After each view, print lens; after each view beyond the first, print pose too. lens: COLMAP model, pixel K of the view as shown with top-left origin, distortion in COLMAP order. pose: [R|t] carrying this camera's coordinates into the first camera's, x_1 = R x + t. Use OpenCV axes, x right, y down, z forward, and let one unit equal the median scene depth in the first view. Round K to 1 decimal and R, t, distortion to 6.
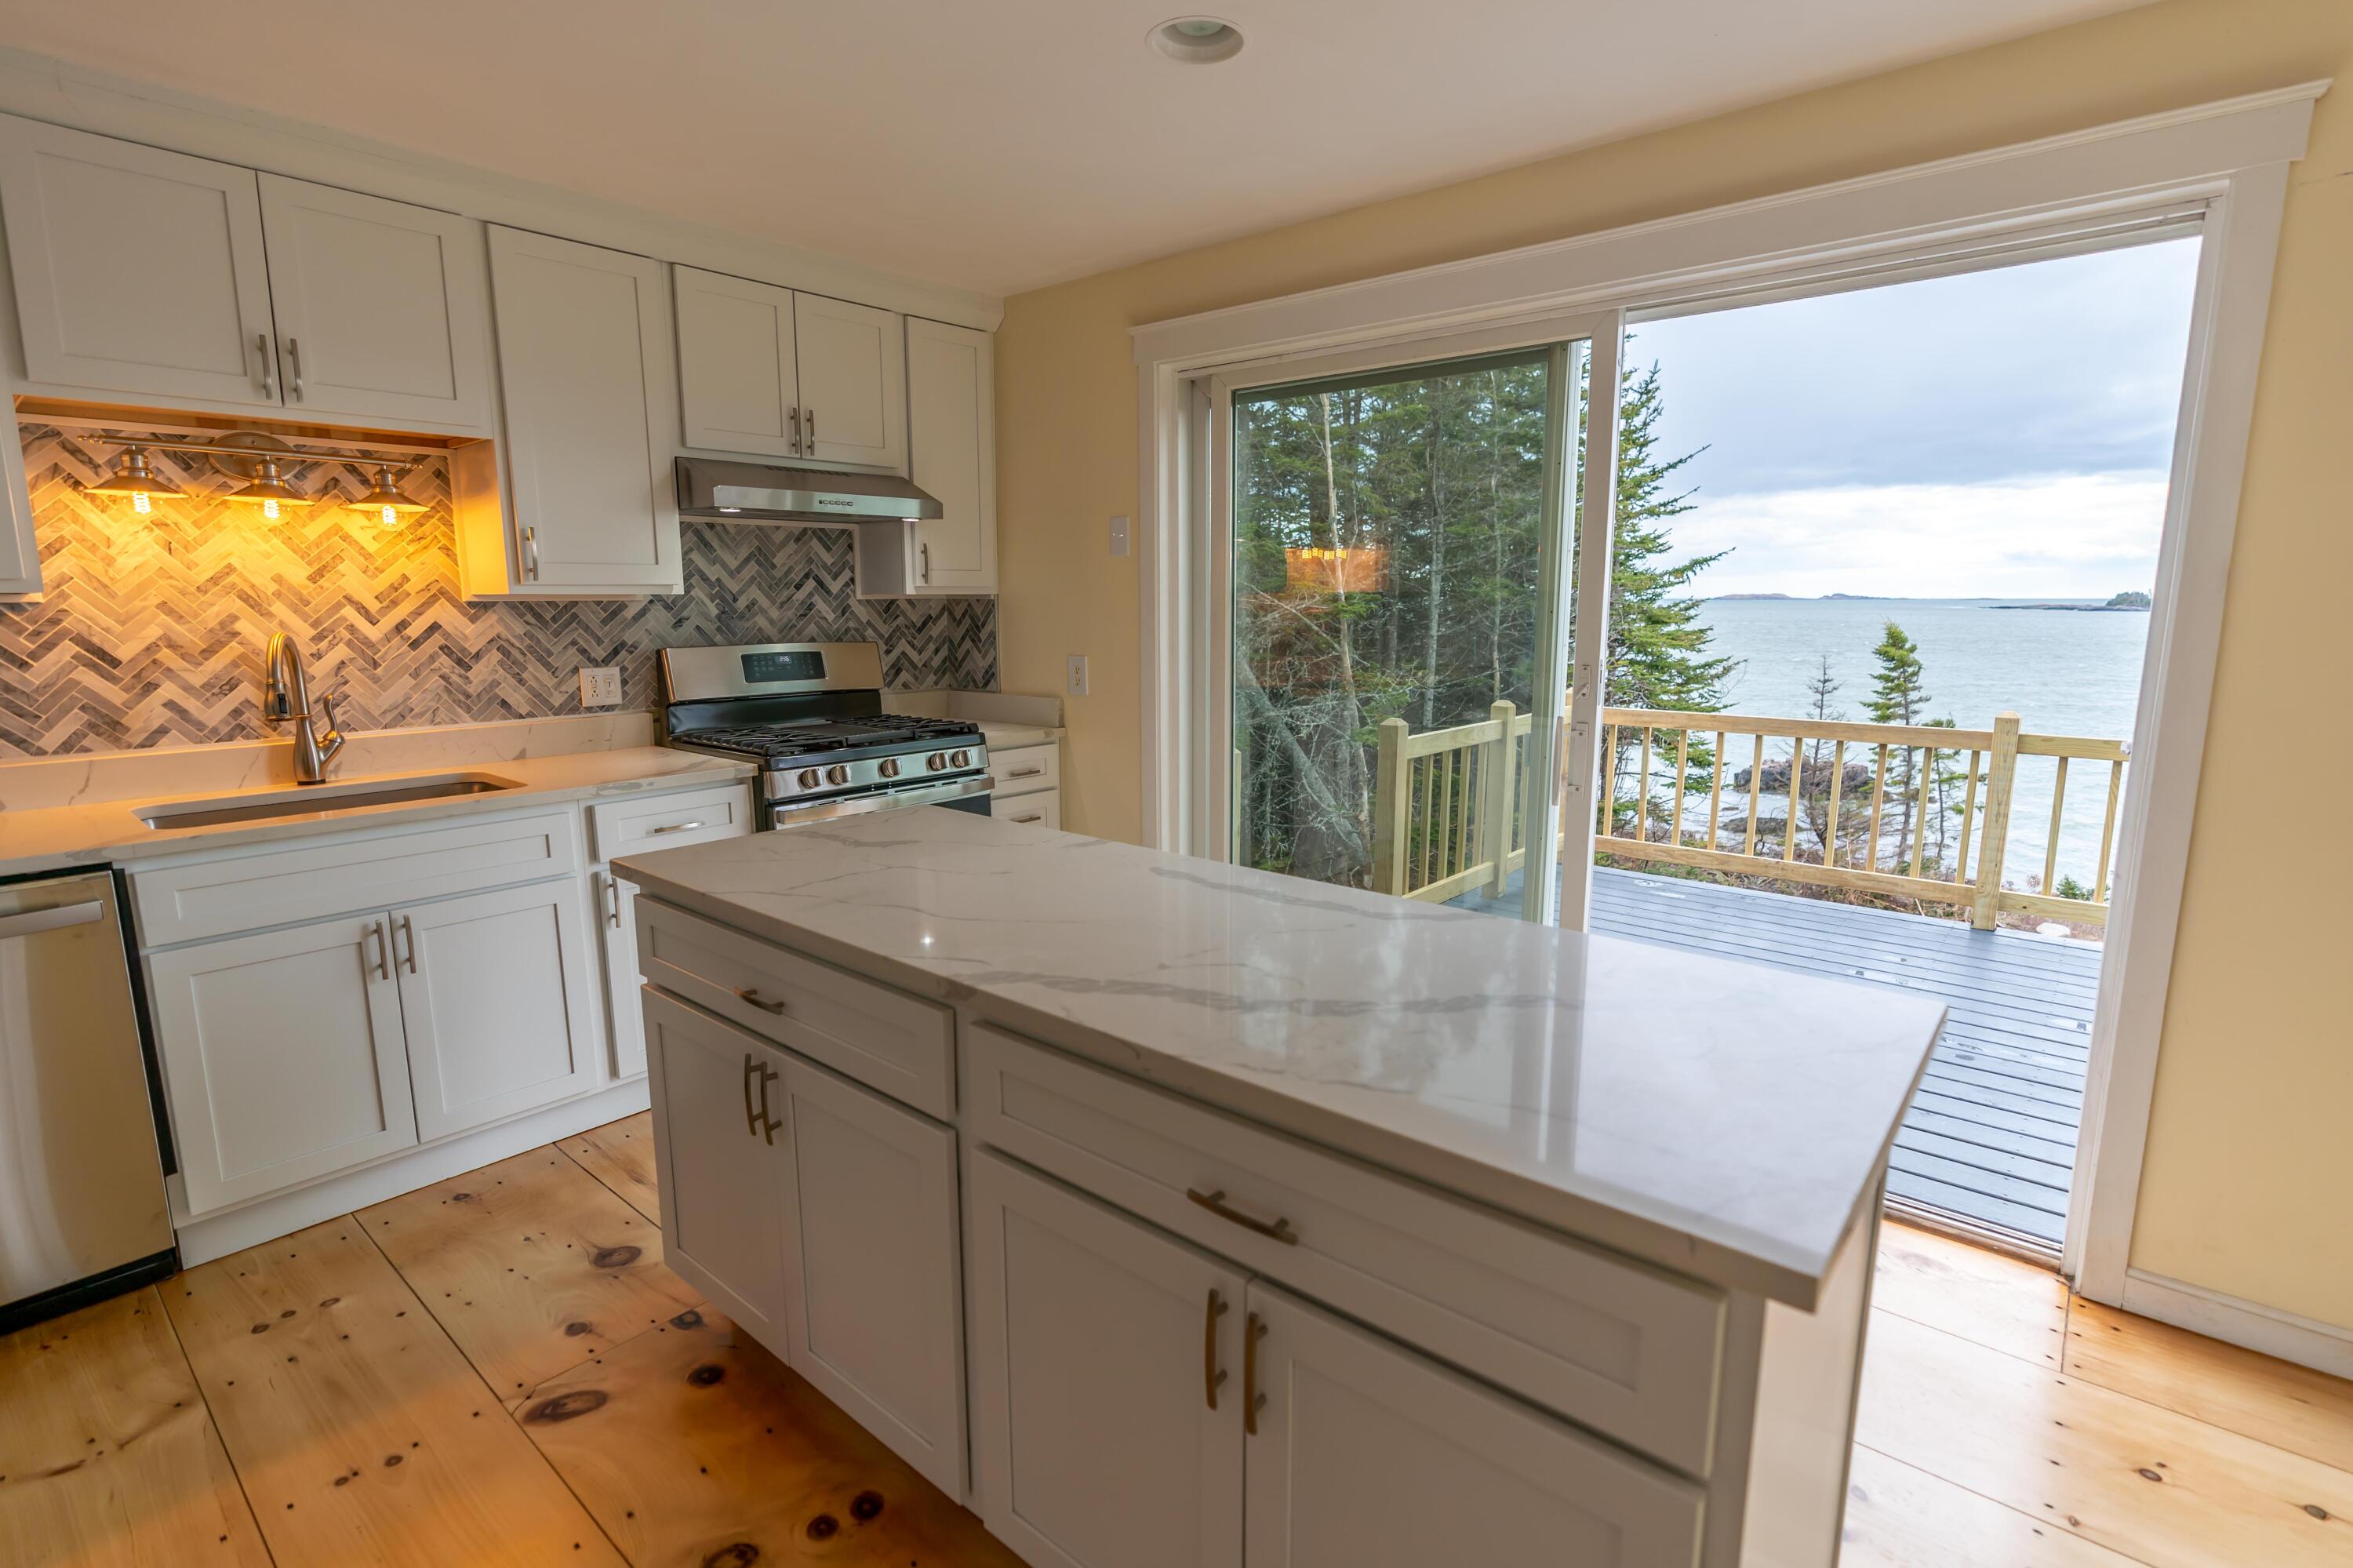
lens RADIAL K [[1118.2, 0, 1176.5], [0, 1118.2, 784.0], [0, 0, 1]] dist [-0.007765, 0.001132]
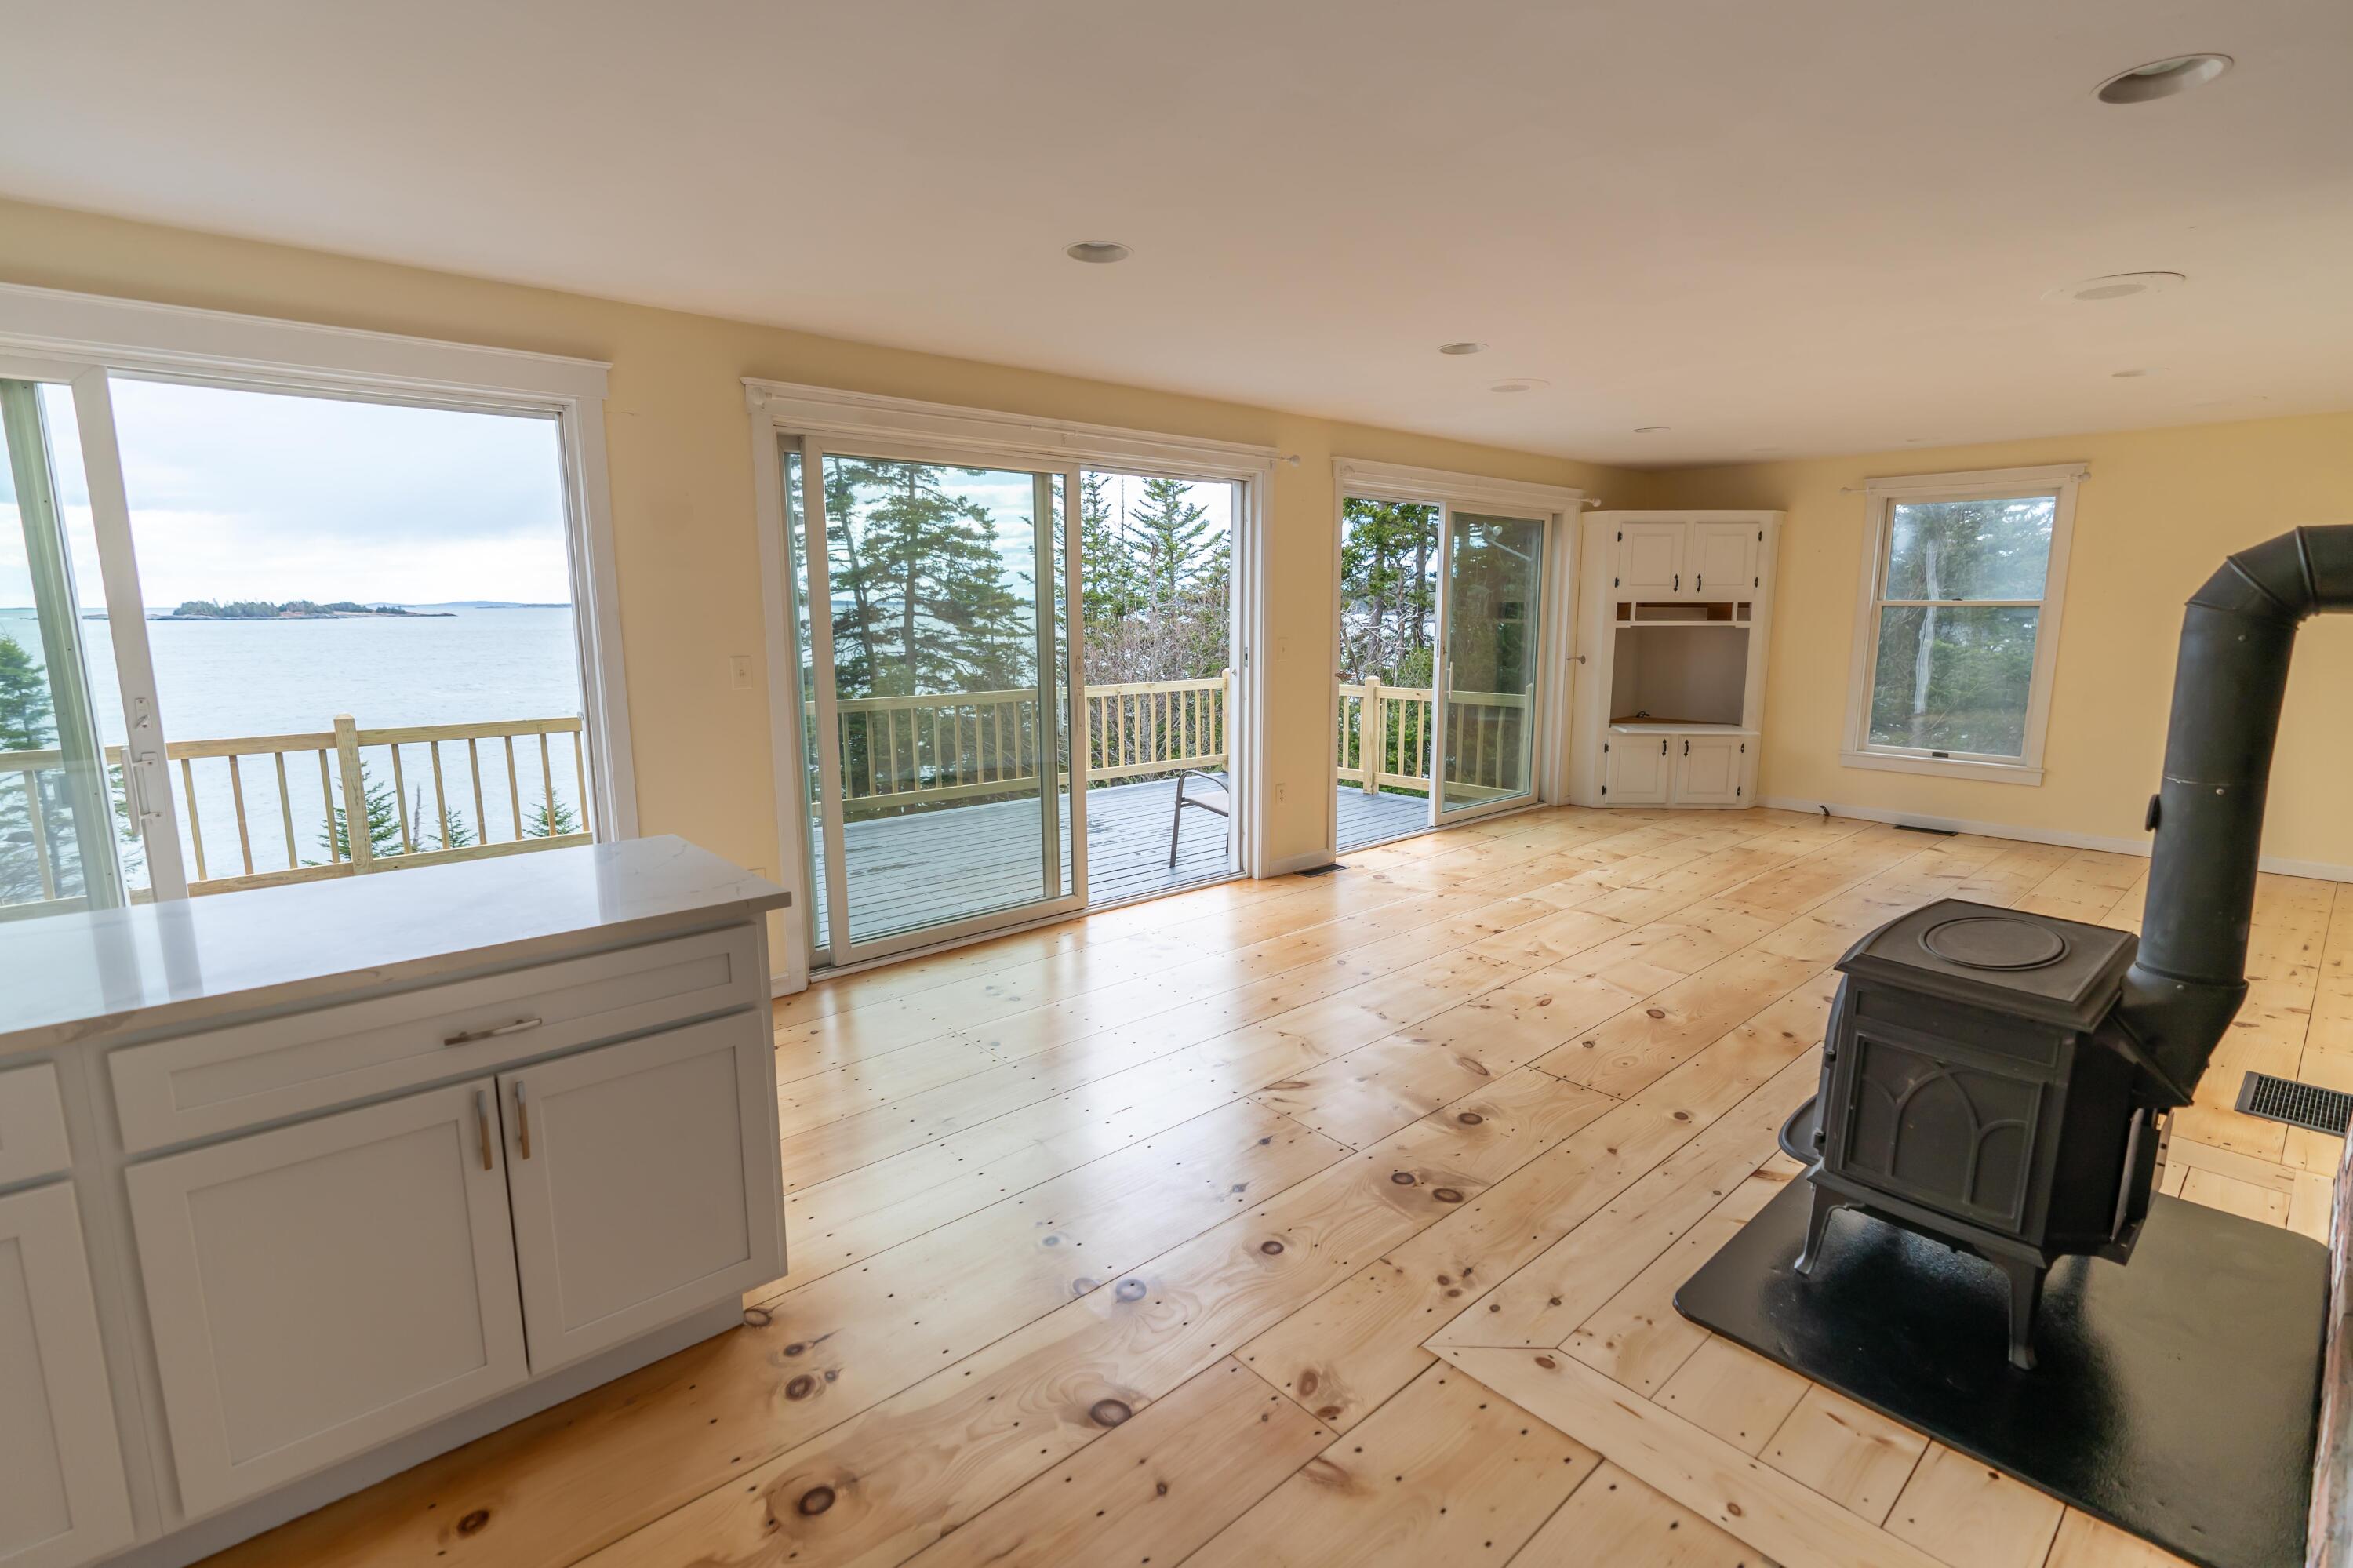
lens RADIAL K [[1075.4, 0, 1179.1], [0, 1075.4, 777.2], [0, 0, 1]] dist [-0.010582, 0.003868]
pose [[0.130055, -0.157468, 0.978923, -0.427428], [0.165075, 0.976967, 0.135223, -0.006281], [-0.977669, 0.144009, 0.153054, -0.088587]]
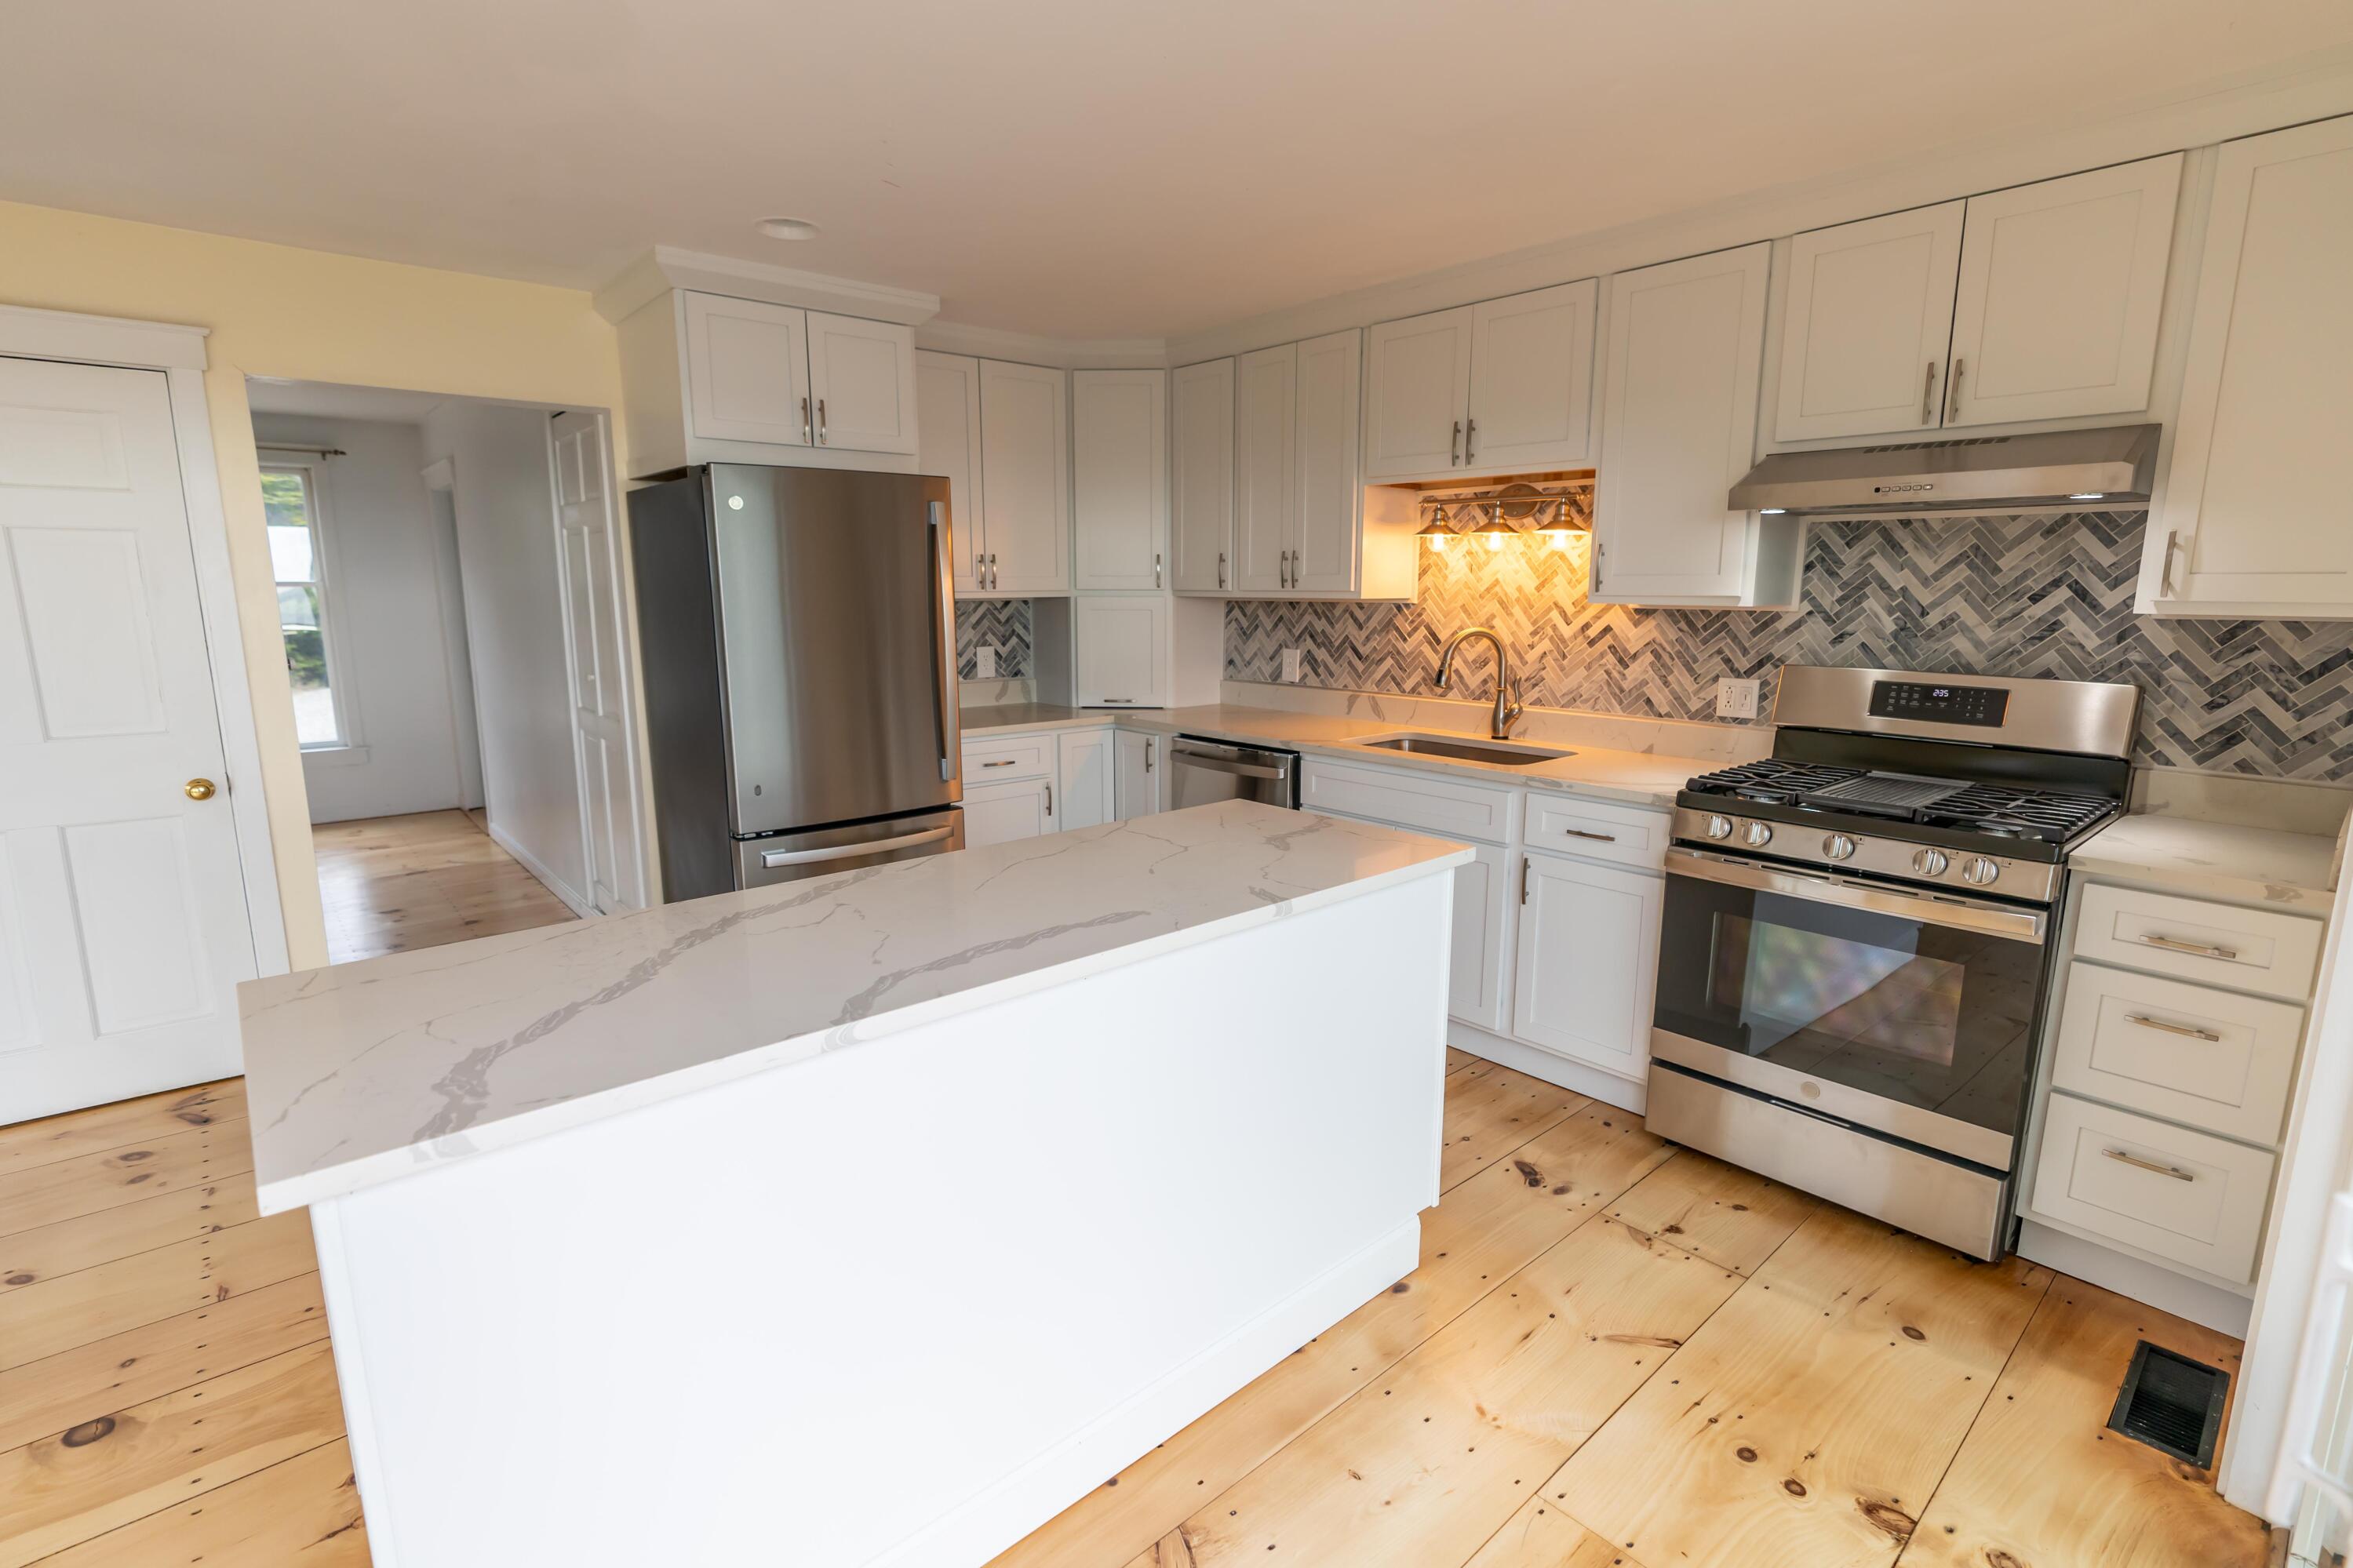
lens RADIAL K [[1093.3, 0, 1179.5], [0, 1093.3, 780.3], [0, 0, 1]] dist [-0.008428, 0.000757]
pose [[-0.138471, 0.178508, -0.974146, 0.499245], [-0.164108, 0.965888, 0.200322, -0.130043], [0.976675, 0.187604, -0.104453, 0.641438]]
